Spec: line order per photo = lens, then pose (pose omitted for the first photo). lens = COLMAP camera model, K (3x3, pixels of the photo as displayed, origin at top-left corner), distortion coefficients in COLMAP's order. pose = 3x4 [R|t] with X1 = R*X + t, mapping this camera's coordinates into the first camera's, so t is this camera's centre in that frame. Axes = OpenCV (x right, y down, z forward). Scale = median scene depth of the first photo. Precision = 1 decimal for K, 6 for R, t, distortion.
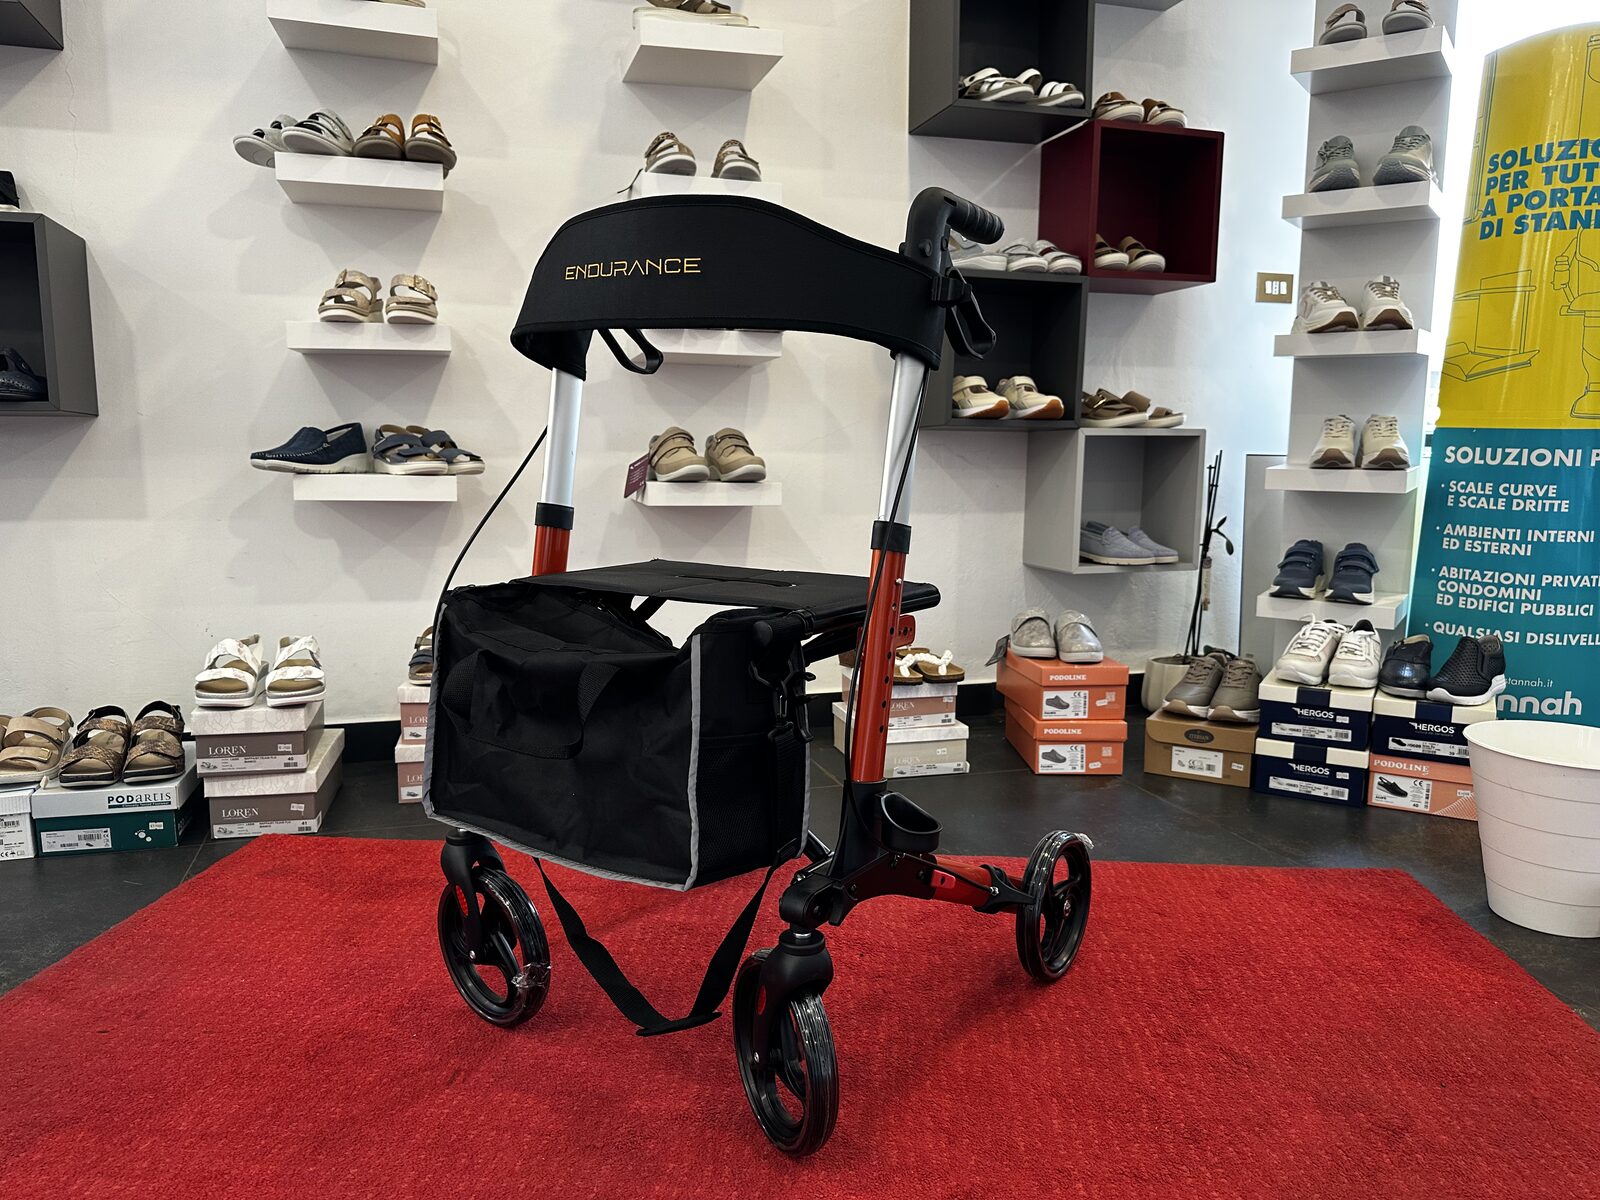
lens RADIAL K [[1138.4, 0, 800.0], [0, 1138.4, 600.0], [0, 0, 1]] dist [0.007482, -0.024112]
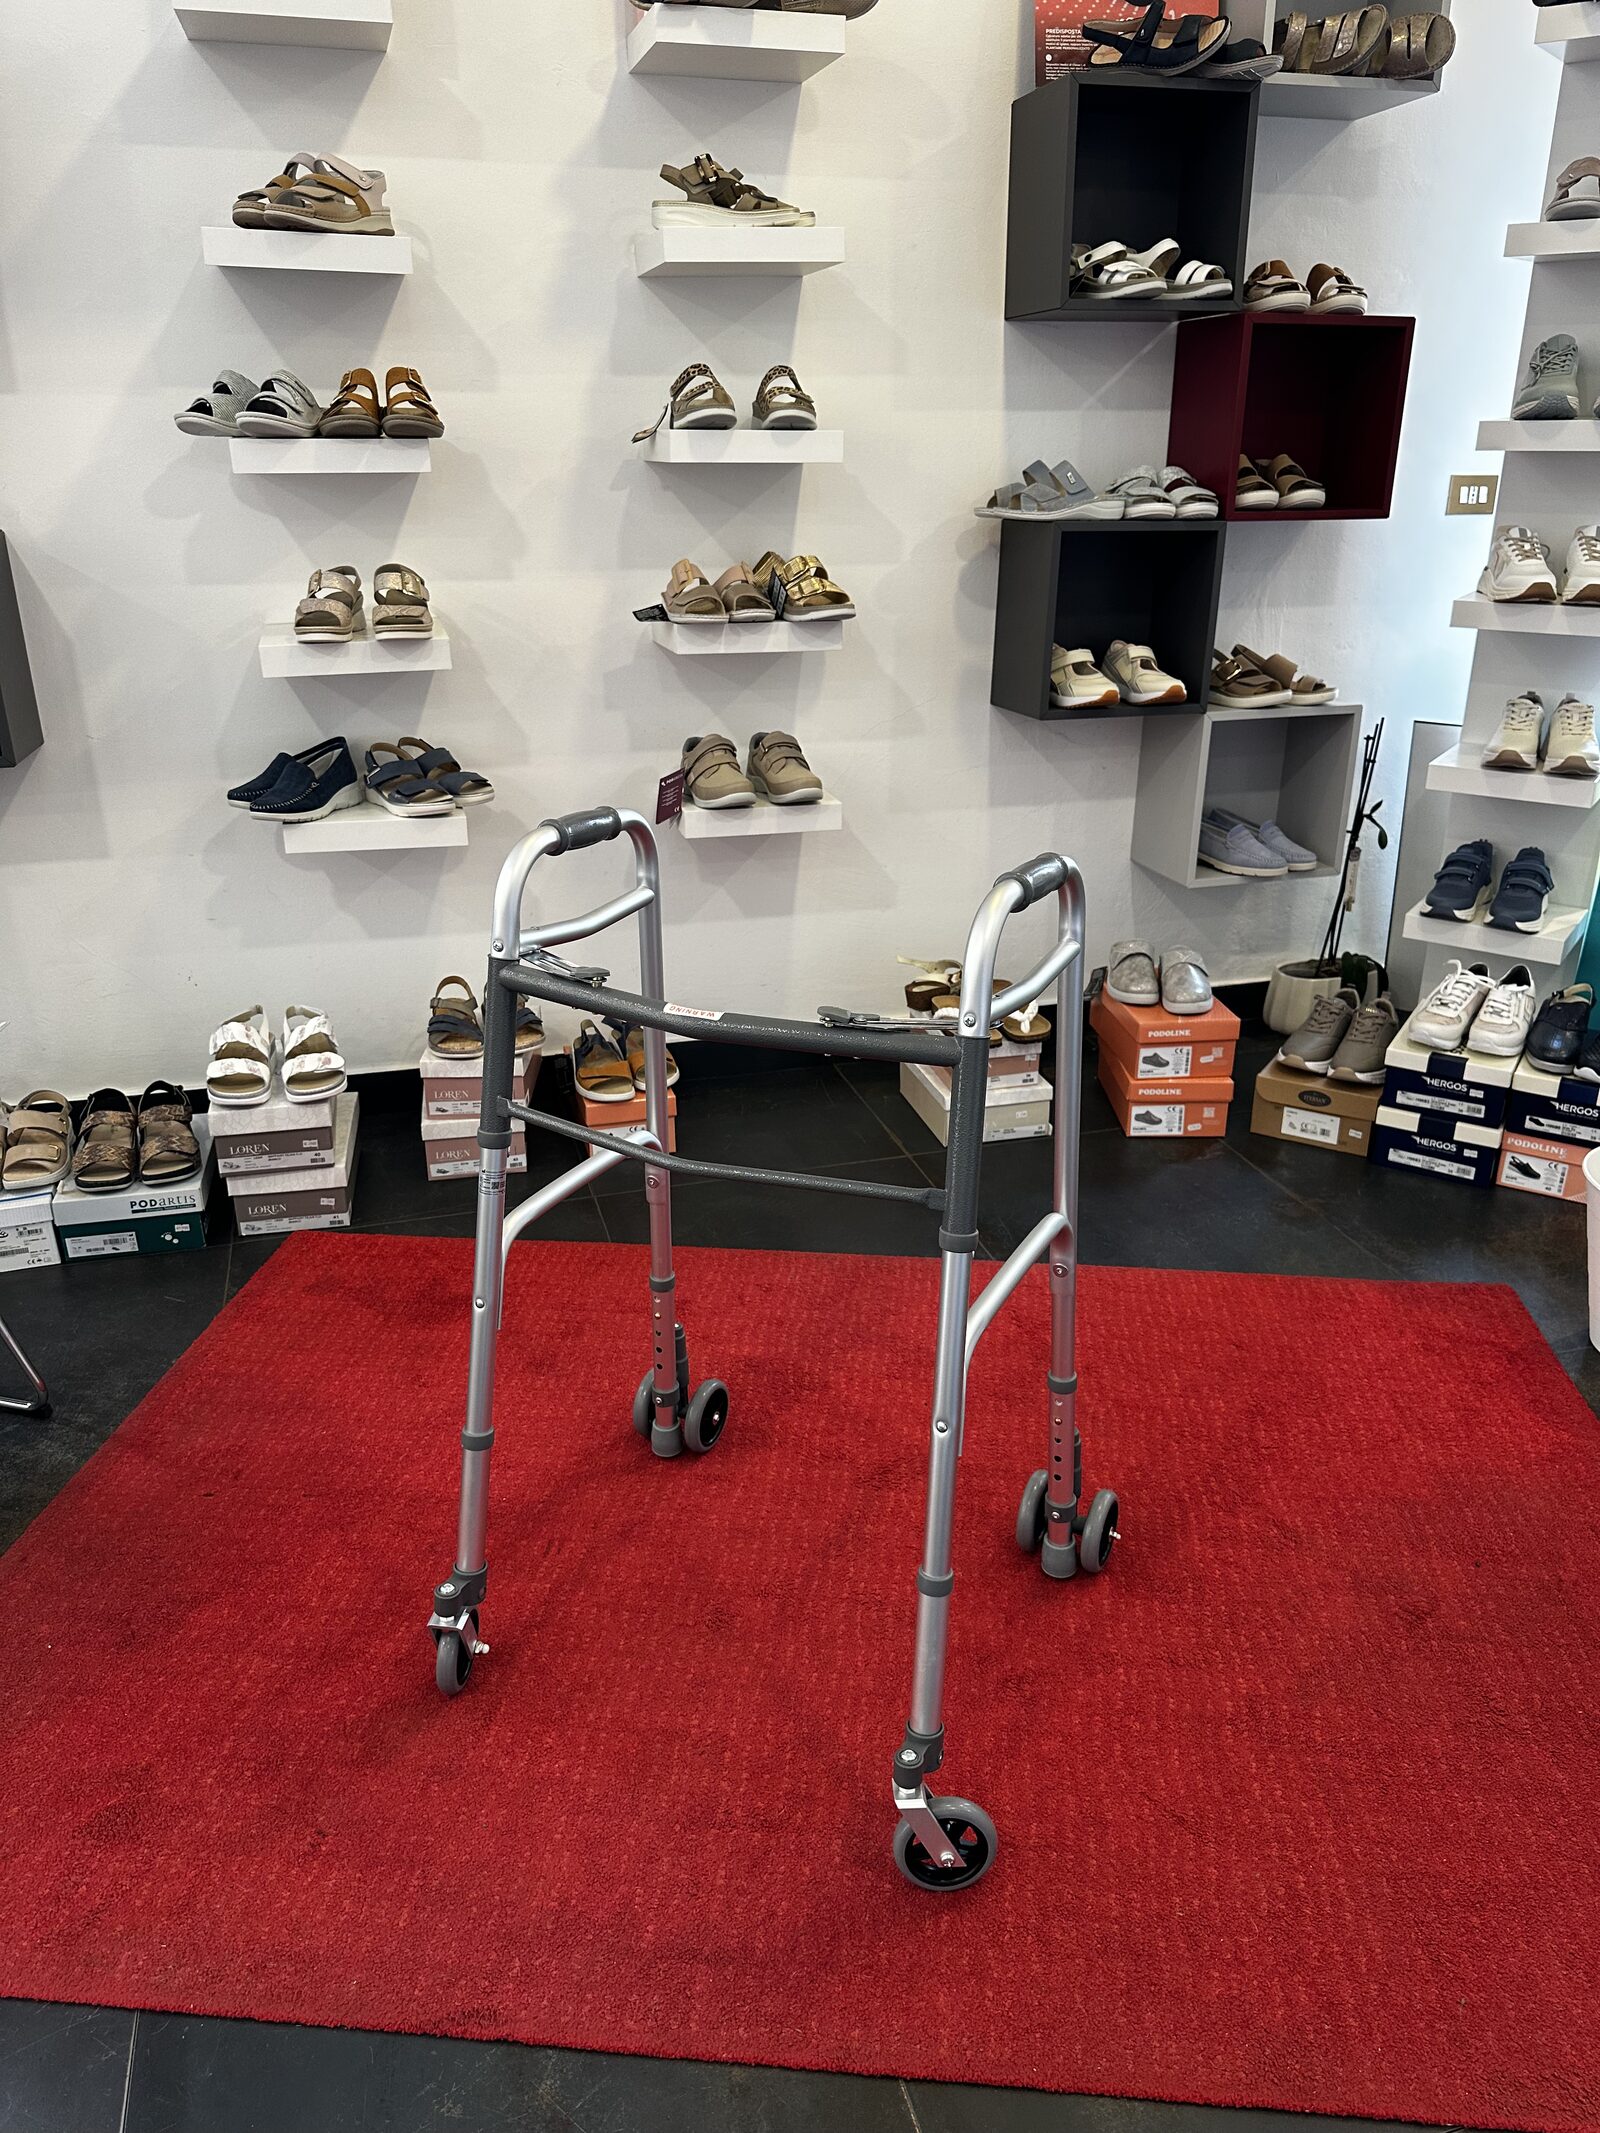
lens RADIAL K [[1501.3, 0, 812.2], [0, 1501.3, 1067.6], [0, 0, 1]] dist [0.054218, -0.118973]
pose [[0.999692, 0.001539, -0.024768, -0.010775], [0.004517, 0.970114, 0.242608, -0.192688], [0.024401, -0.242646, 0.969808, -0.140782]]
